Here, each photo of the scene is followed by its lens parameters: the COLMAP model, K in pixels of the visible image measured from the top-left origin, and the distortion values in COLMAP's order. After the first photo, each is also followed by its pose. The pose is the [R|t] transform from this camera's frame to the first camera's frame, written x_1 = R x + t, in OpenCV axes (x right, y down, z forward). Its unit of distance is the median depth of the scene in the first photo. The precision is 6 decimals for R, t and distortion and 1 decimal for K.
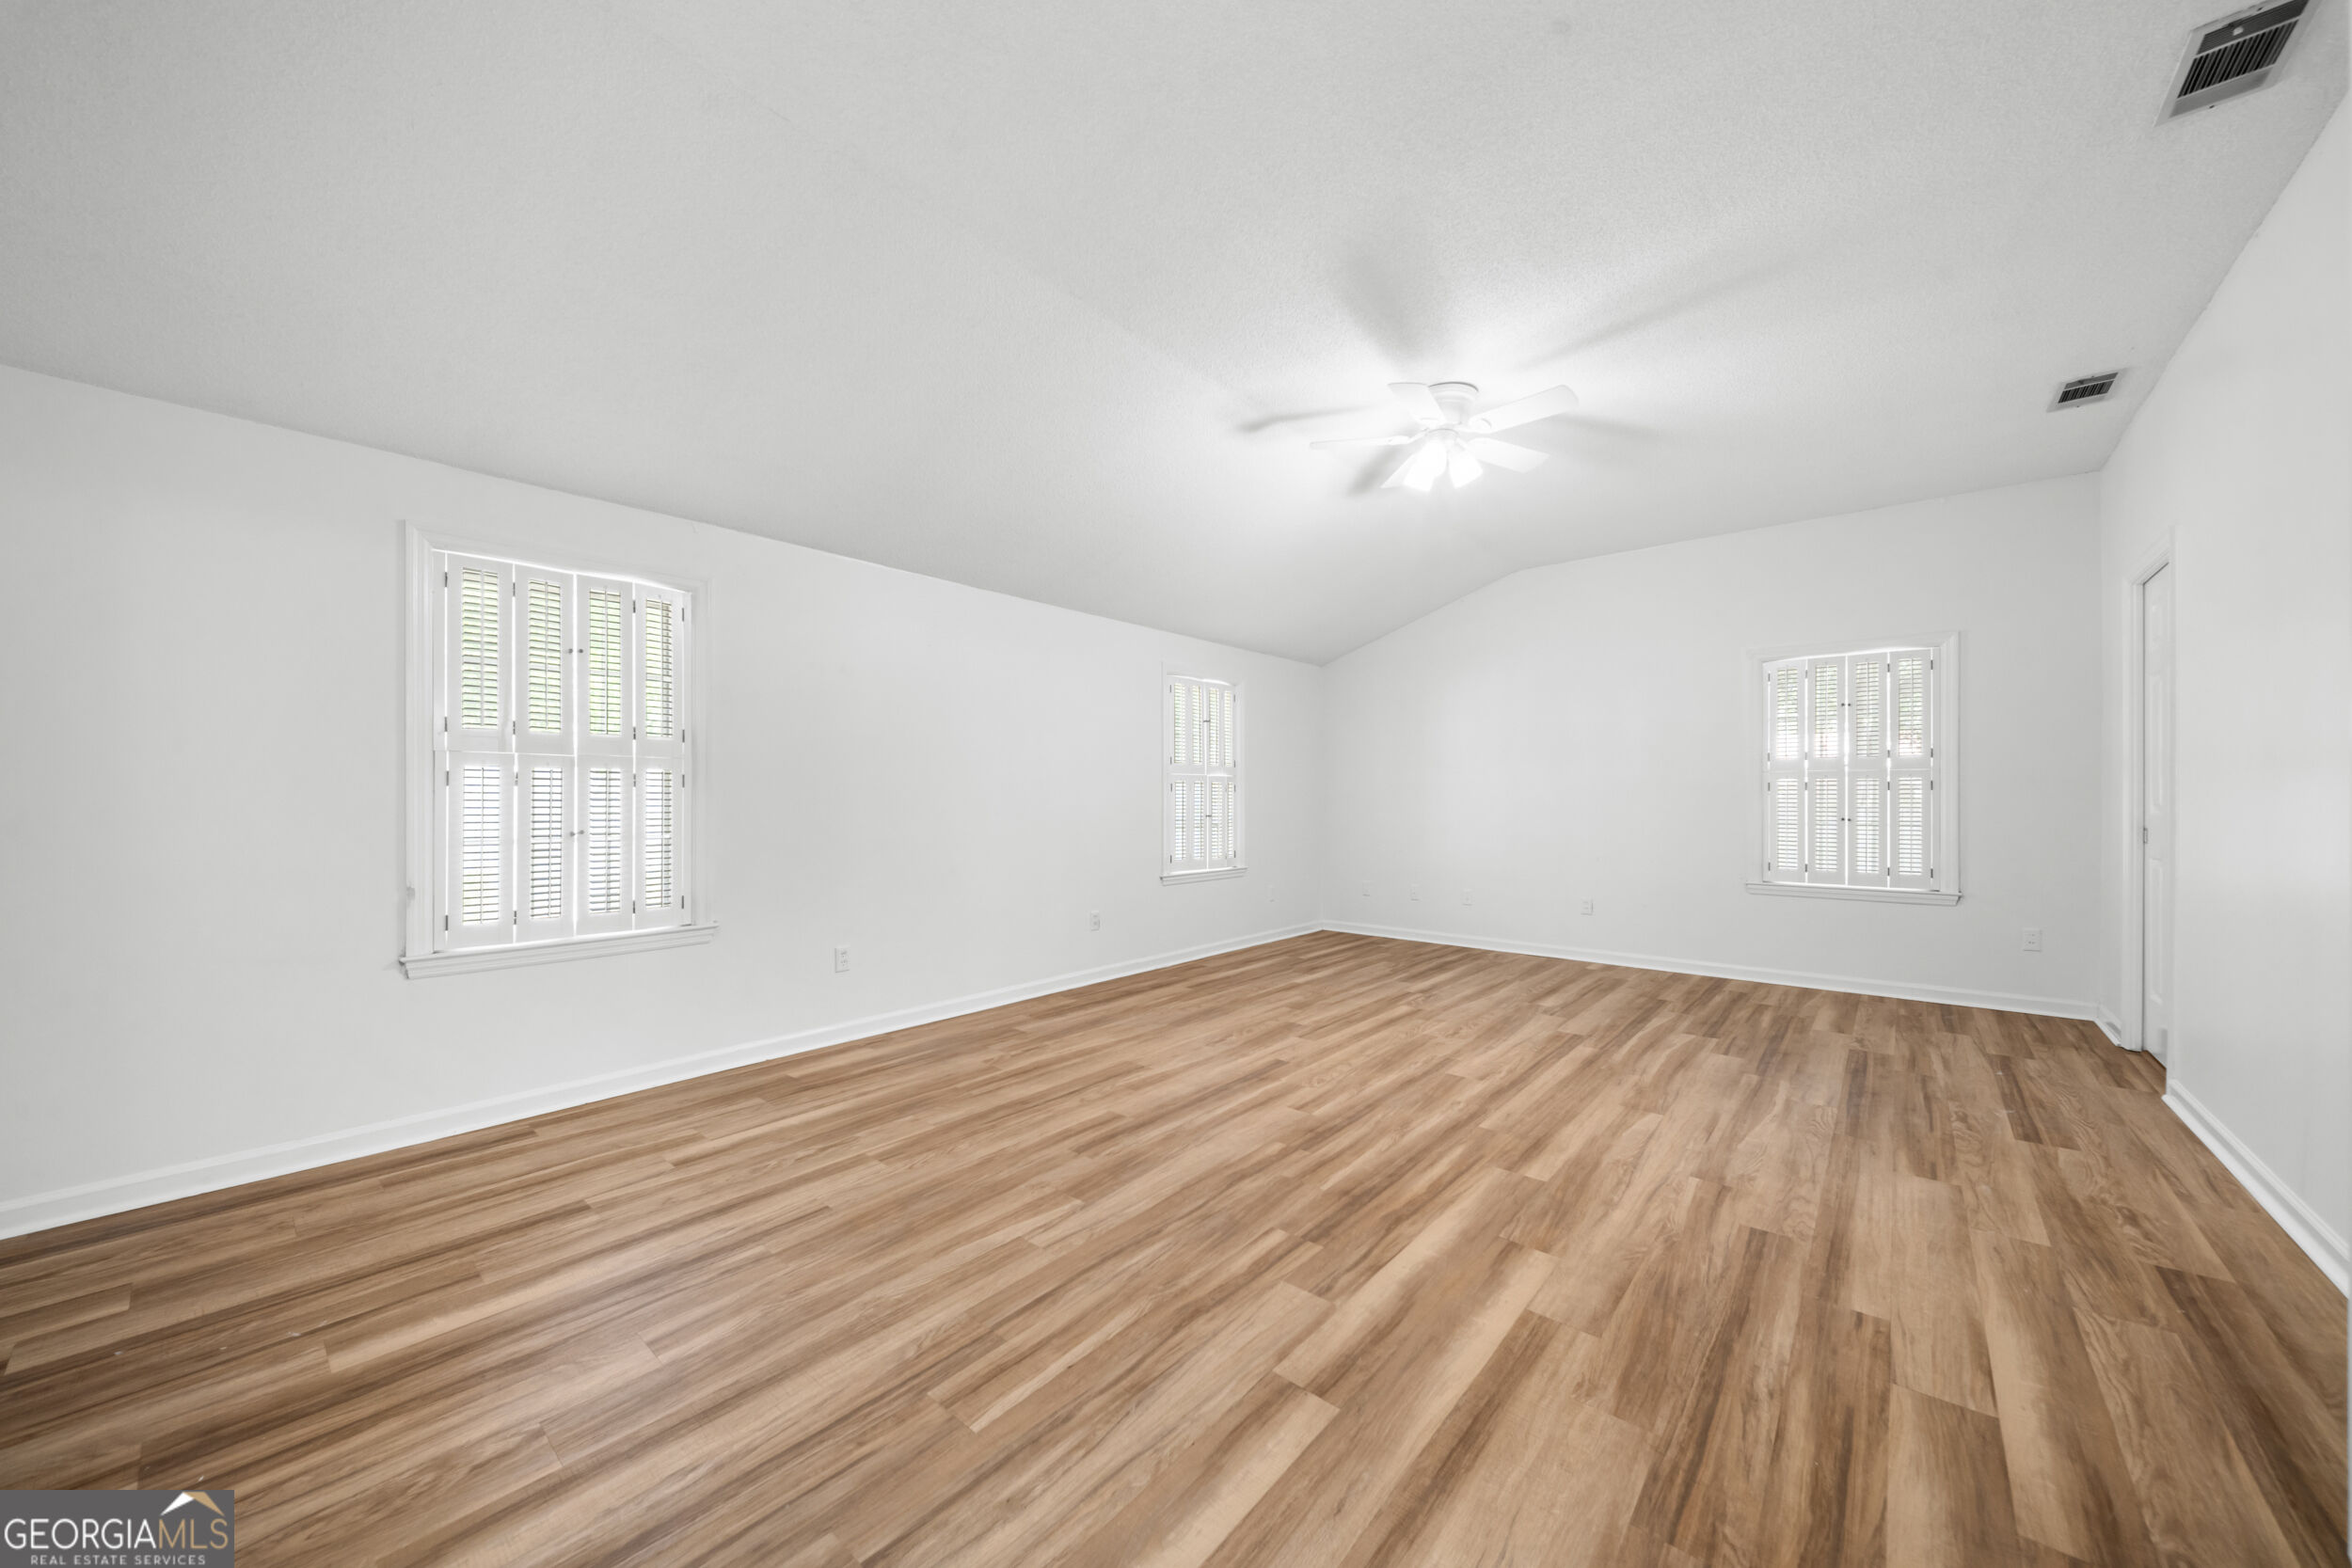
lens RADIAL K [[839.7, 0, 1175.3], [0, 839.7, 791.8], [0, 0, 1]] dist [-0.002363, -0.000562]
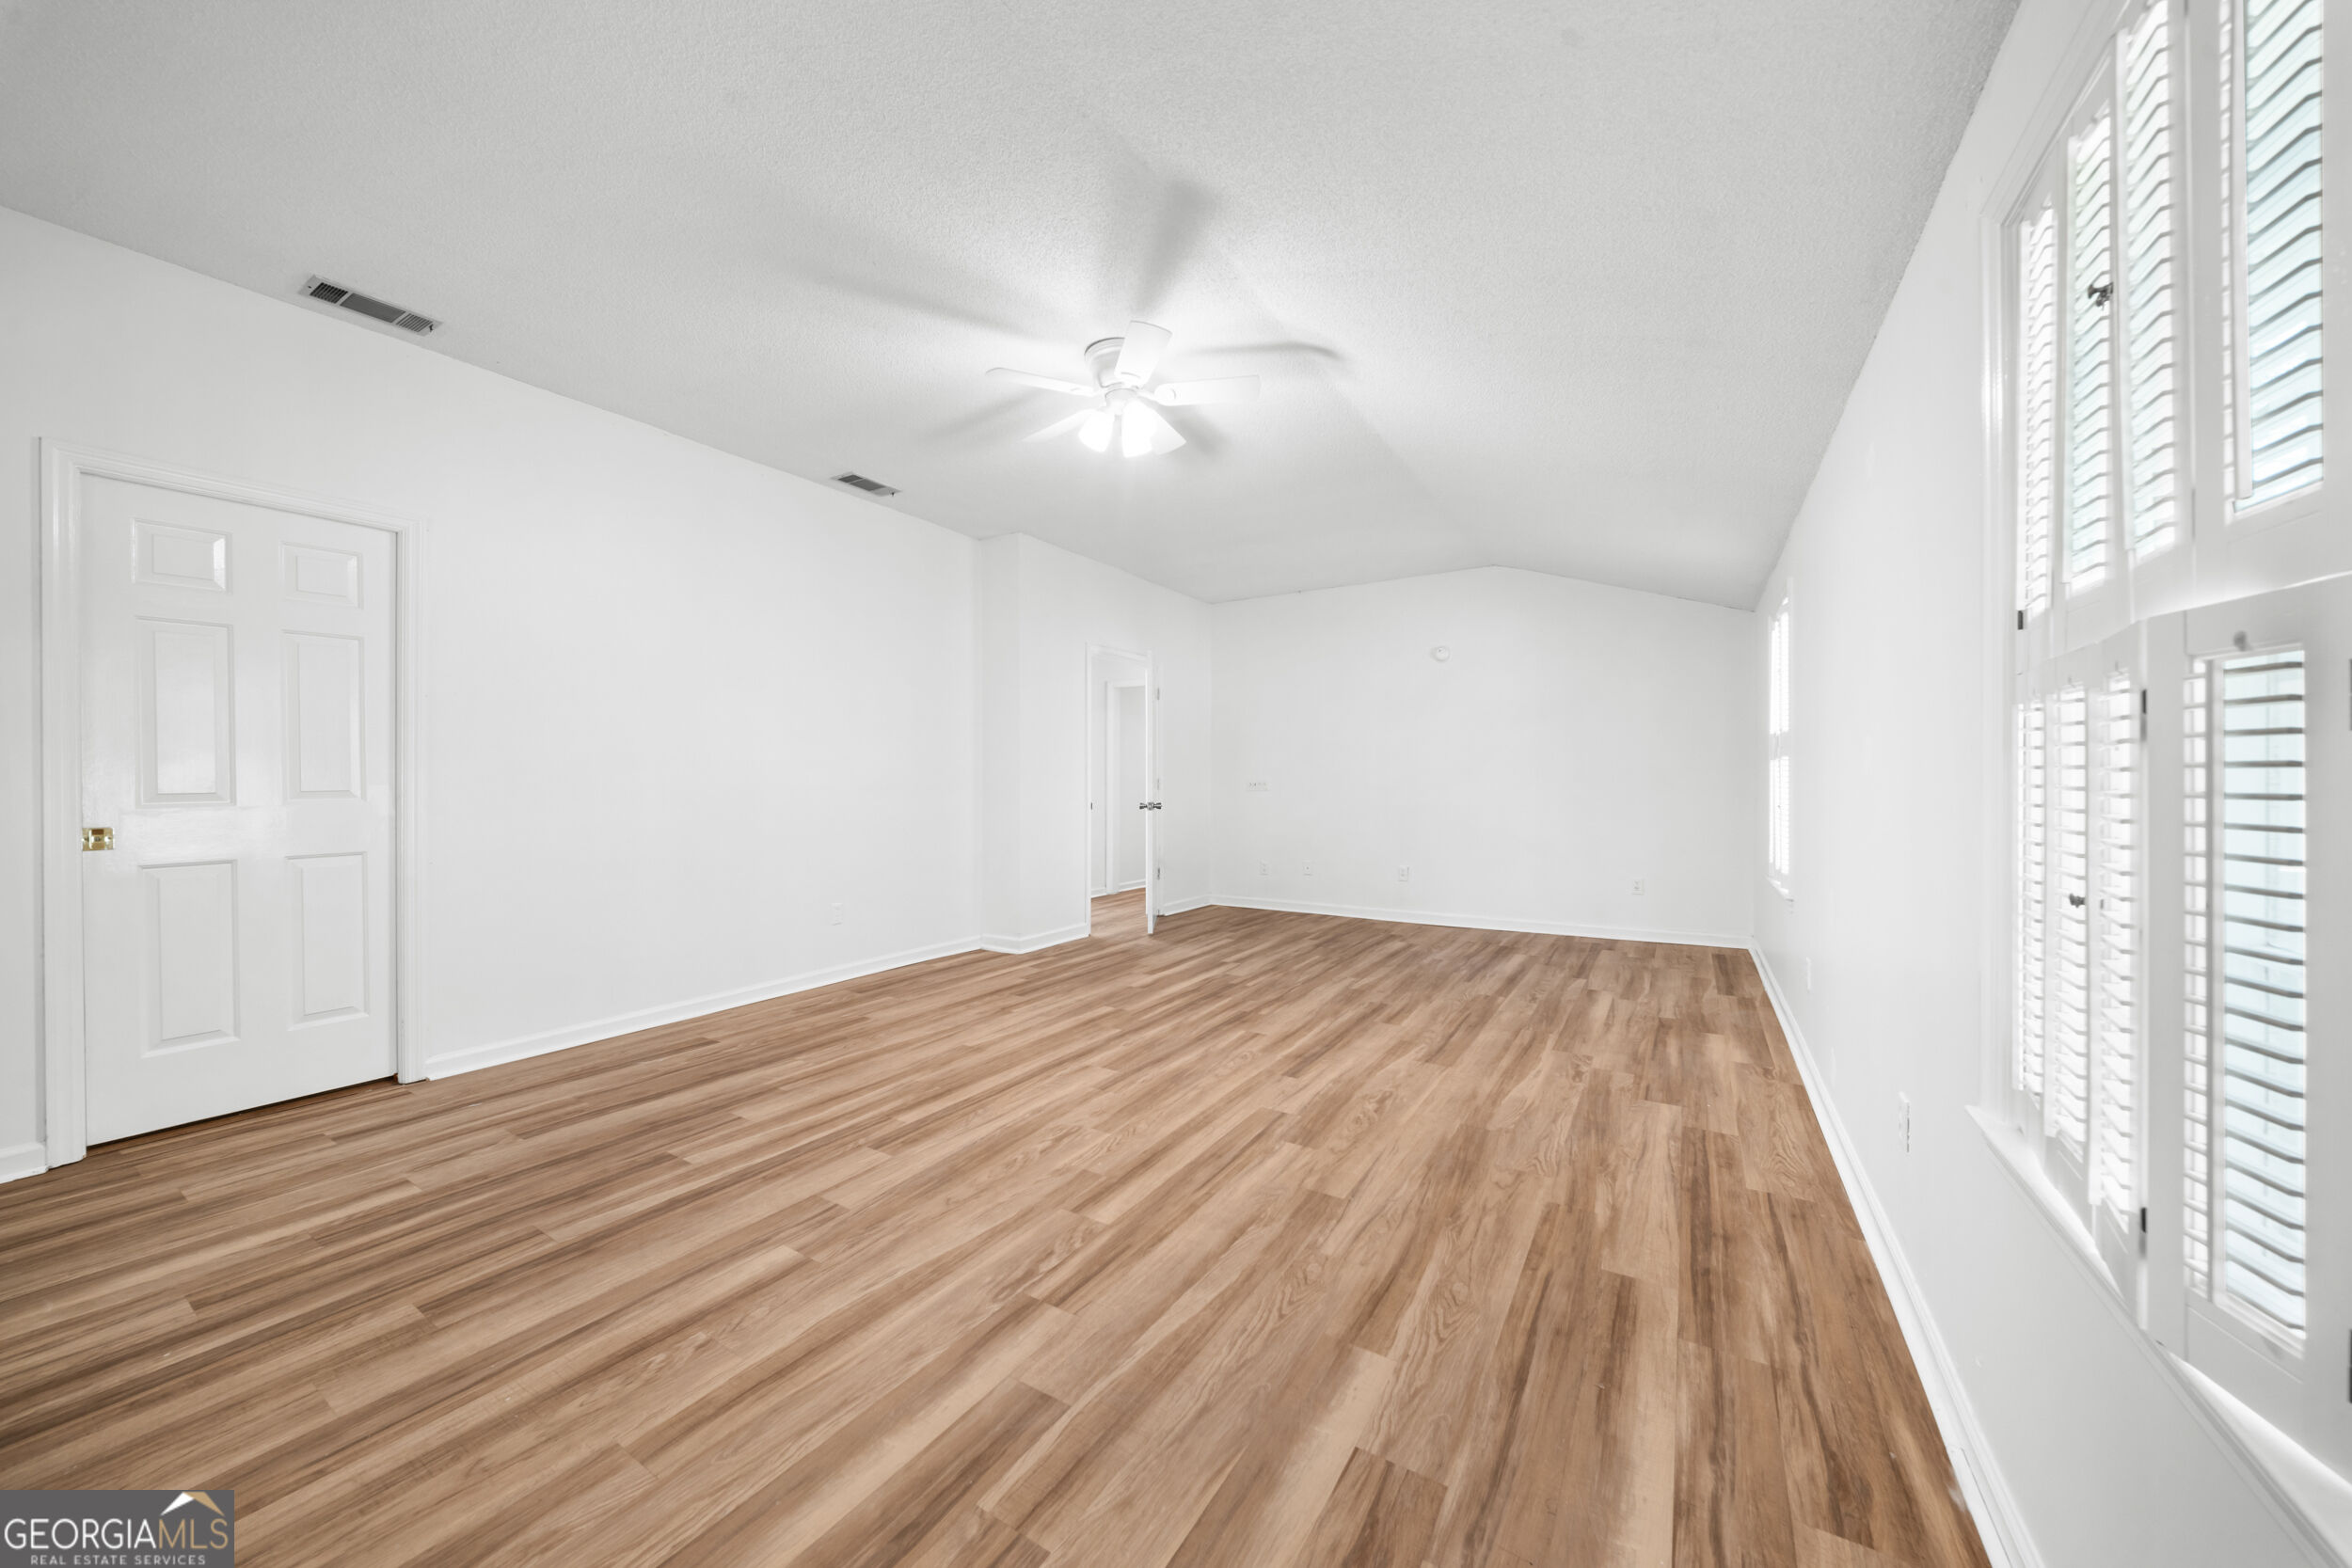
lens RADIAL K [[839.7, 0, 1176.5], [0, 839.7, 783.3], [0, 0, 1]] dist [-0.002363, -0.000562]
pose [[-0.987877, 0.003078, -0.155207, 0.409812], [0.003427, 0.999992, -0.001976, 0.008464], [0.155200, -0.002484, -0.987880, 1.985496]]
